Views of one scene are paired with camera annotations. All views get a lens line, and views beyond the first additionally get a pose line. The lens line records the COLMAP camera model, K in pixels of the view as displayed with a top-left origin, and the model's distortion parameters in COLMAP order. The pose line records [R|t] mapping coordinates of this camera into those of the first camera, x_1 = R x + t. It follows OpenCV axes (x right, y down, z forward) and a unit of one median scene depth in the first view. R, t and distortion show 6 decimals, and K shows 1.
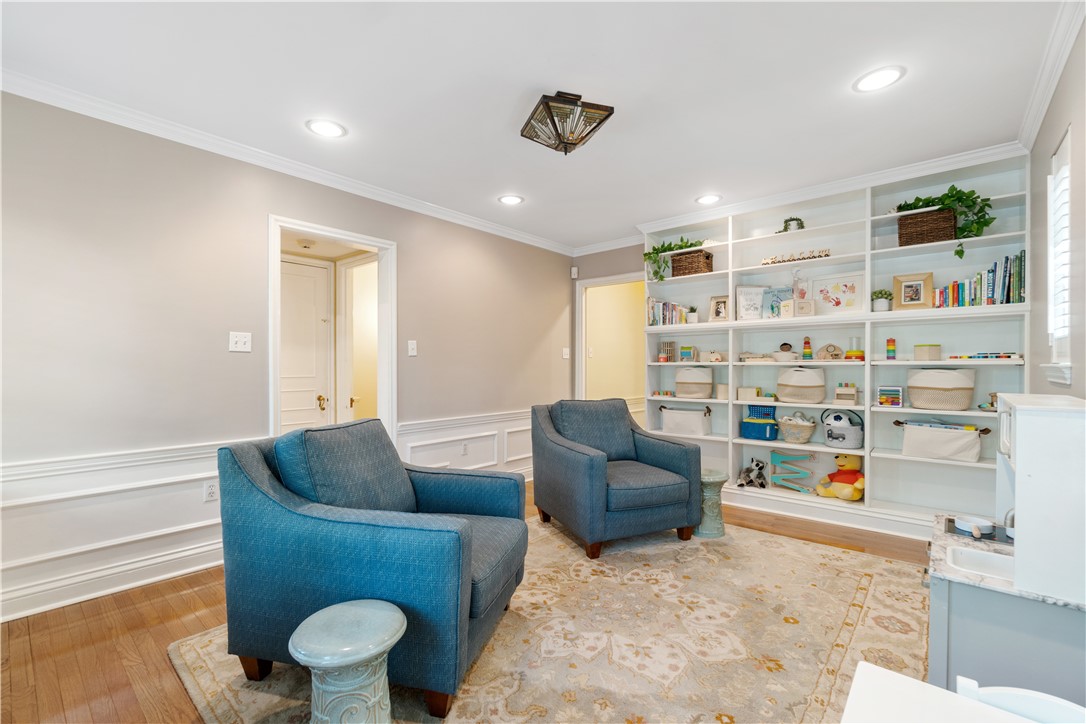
lens RADIAL K [[467.7, 0, 542.4], [0, 467.7, 365.0], [0, 0, 1]] dist [-0.001725, -0.000297]
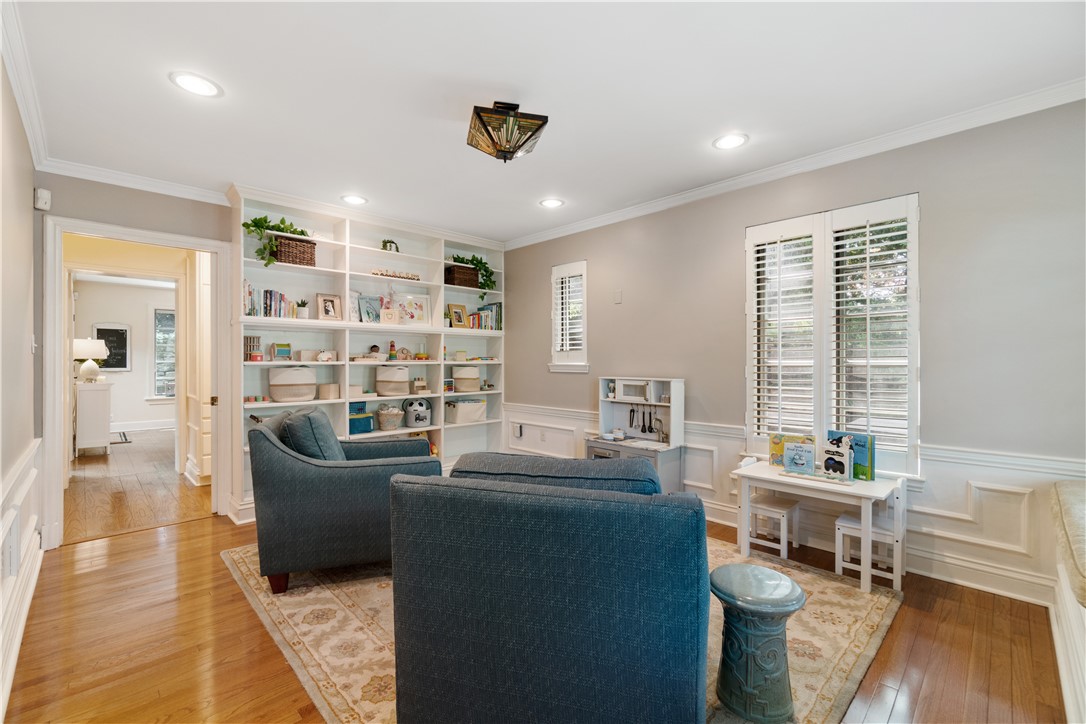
lens RADIAL K [[467.7, 0, 542.4], [0, 467.7, 365.0], [0, 0, 1]] dist [-0.001725, -0.000297]
pose [[0.096194, -0.008297, 0.995328, -0.609529], [-0.005414, 0.999946, 0.008859, -0.010875], [-0.995348, -0.006241, 0.096144, 0.499314]]
